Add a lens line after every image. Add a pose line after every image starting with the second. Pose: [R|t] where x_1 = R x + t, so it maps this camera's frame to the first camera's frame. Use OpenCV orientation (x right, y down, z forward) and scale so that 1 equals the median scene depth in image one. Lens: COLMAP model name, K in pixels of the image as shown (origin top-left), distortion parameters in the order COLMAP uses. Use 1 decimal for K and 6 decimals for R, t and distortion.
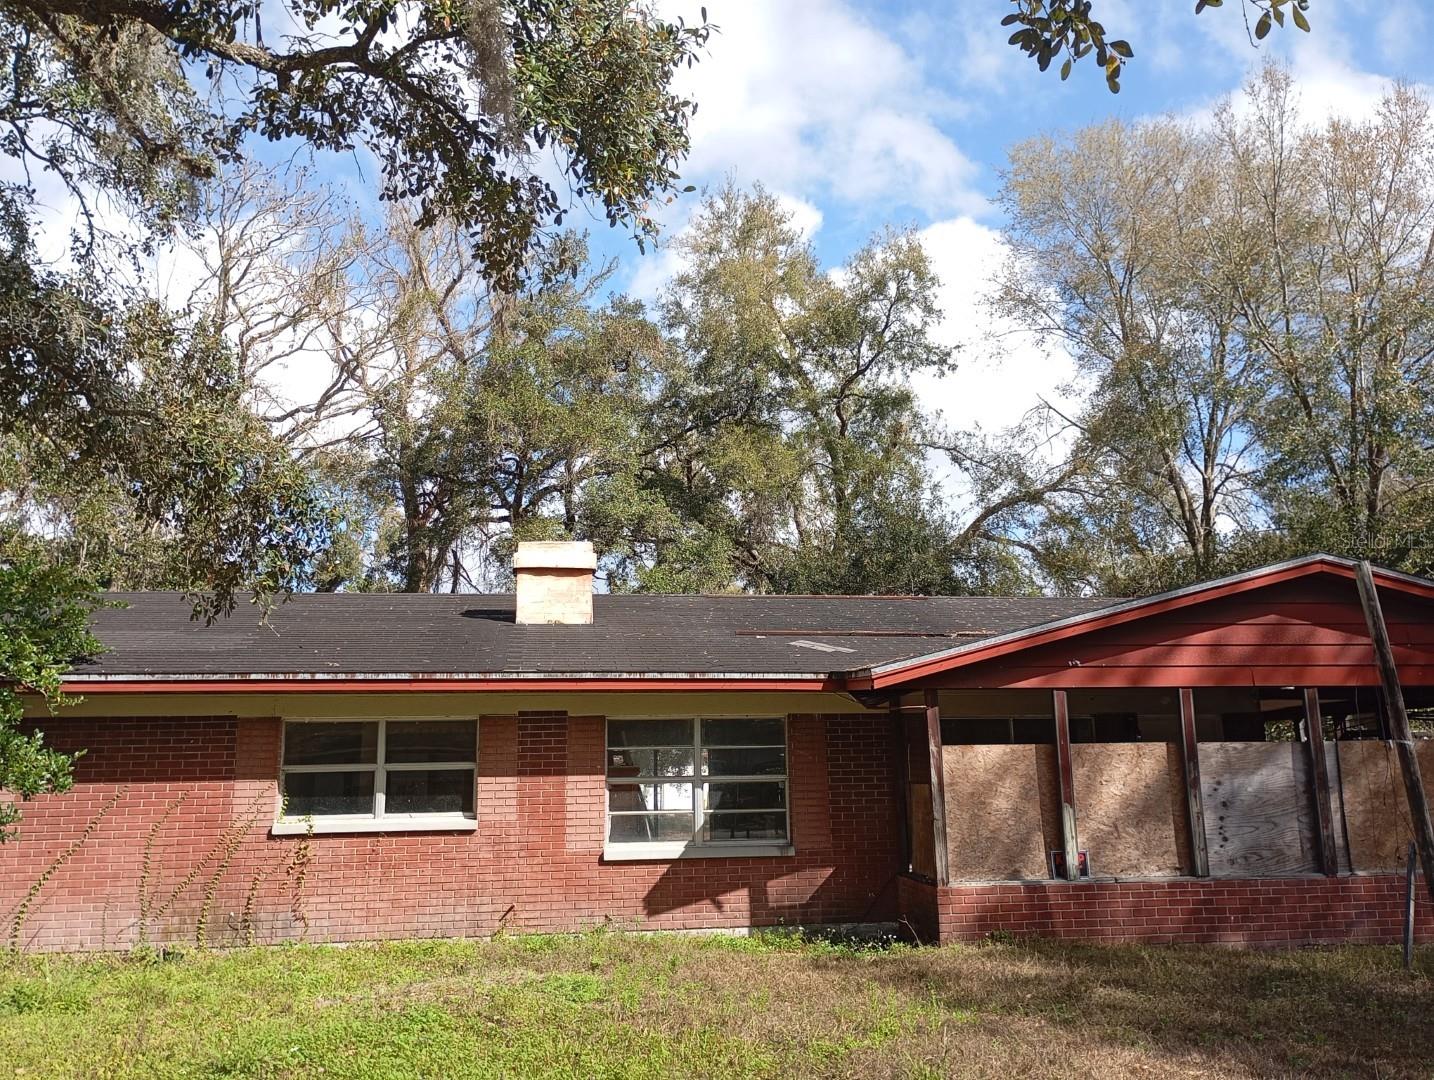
lens RADIAL K [[1191.0, 0, 709.3], [0, 1191.0, 543.8], [0, 0, 1]] dist [0.069374, -0.086804]
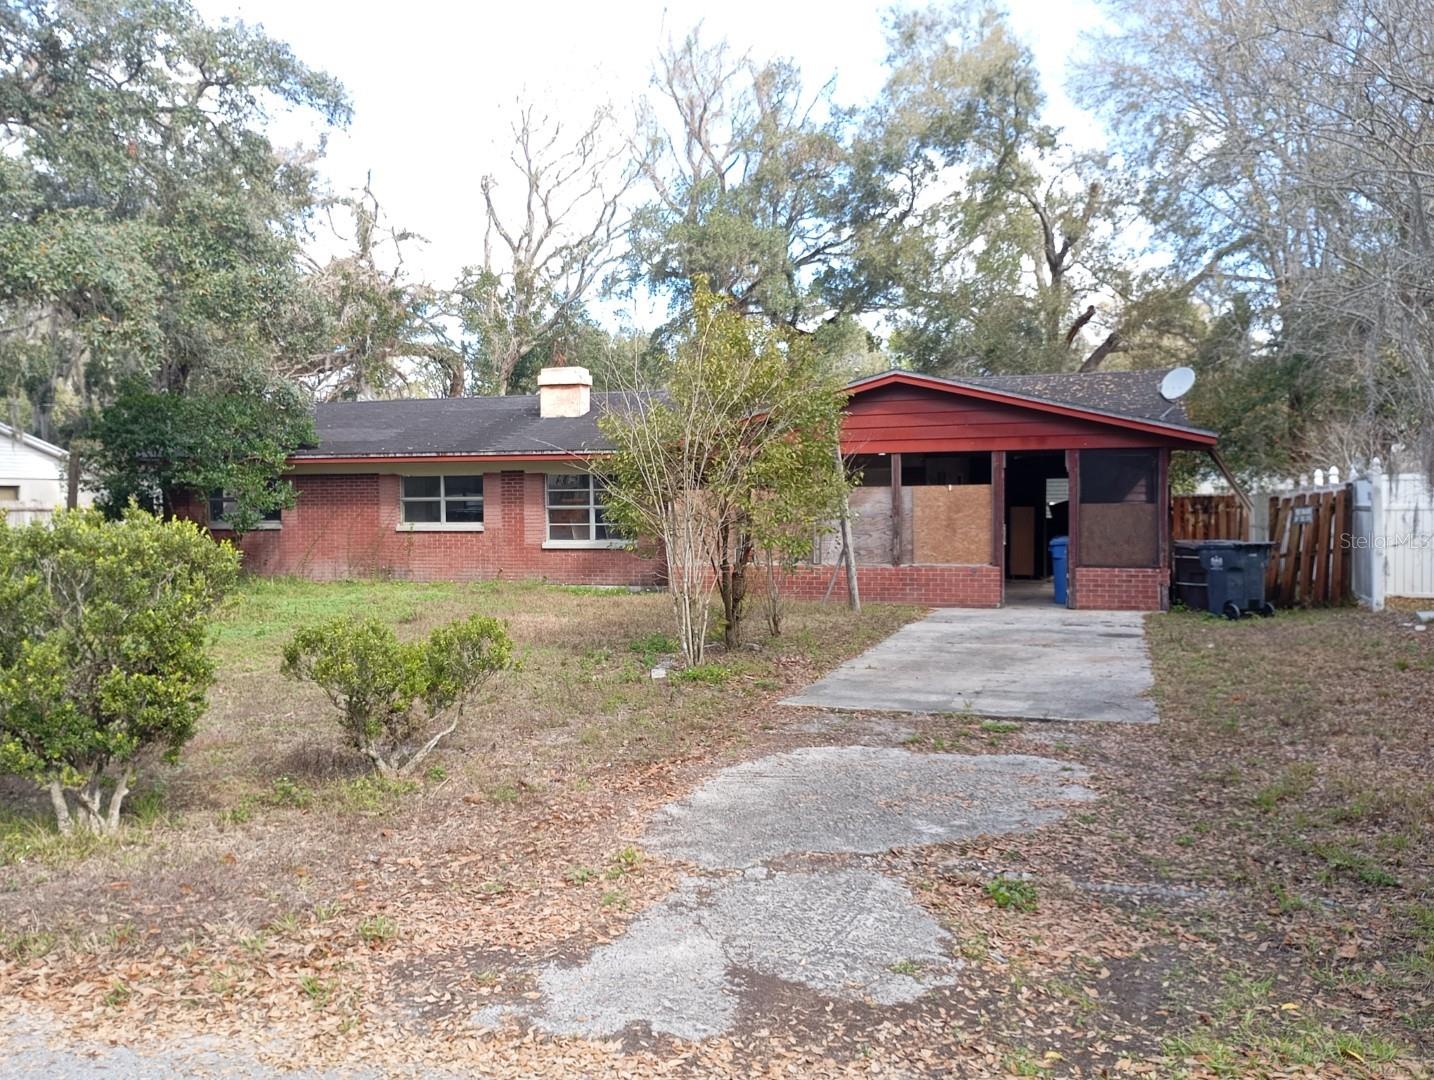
lens RADIAL K [[1191.0, 0, 709.3], [0, 1191.0, 543.8], [0, 0, 1]] dist [0.069374, -0.086804]
pose [[0.894493, 0.023426, -0.446467, 0.996777], [0.081832, 0.973177, 0.215012, -0.127921], [0.439528, -0.228862, 0.868583, -0.526162]]
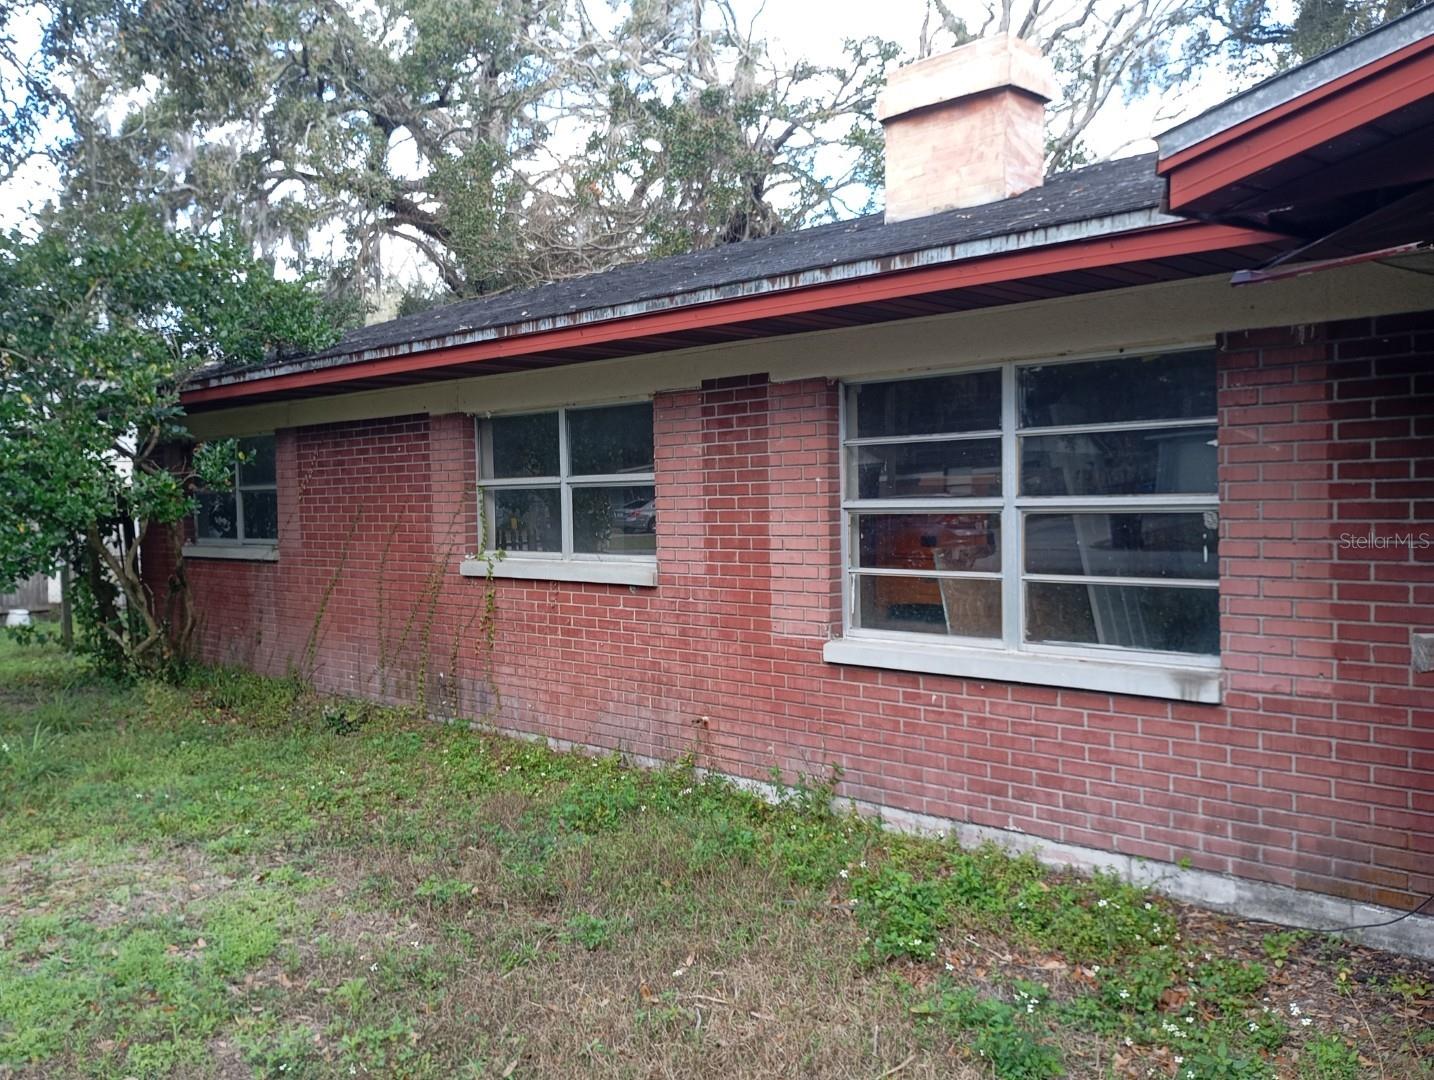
lens RADIAL K [[1191.0, 0, 709.3], [0, 1191.0, 543.8], [0, 0, 1]] dist [0.069374, -0.086804]
pose [[0.616527, 0.036080, -0.786506, 0.276570], [0.163798, 0.971215, 0.172952, 0.121865], [0.770107, -0.235458, 0.592870, 0.678329]]
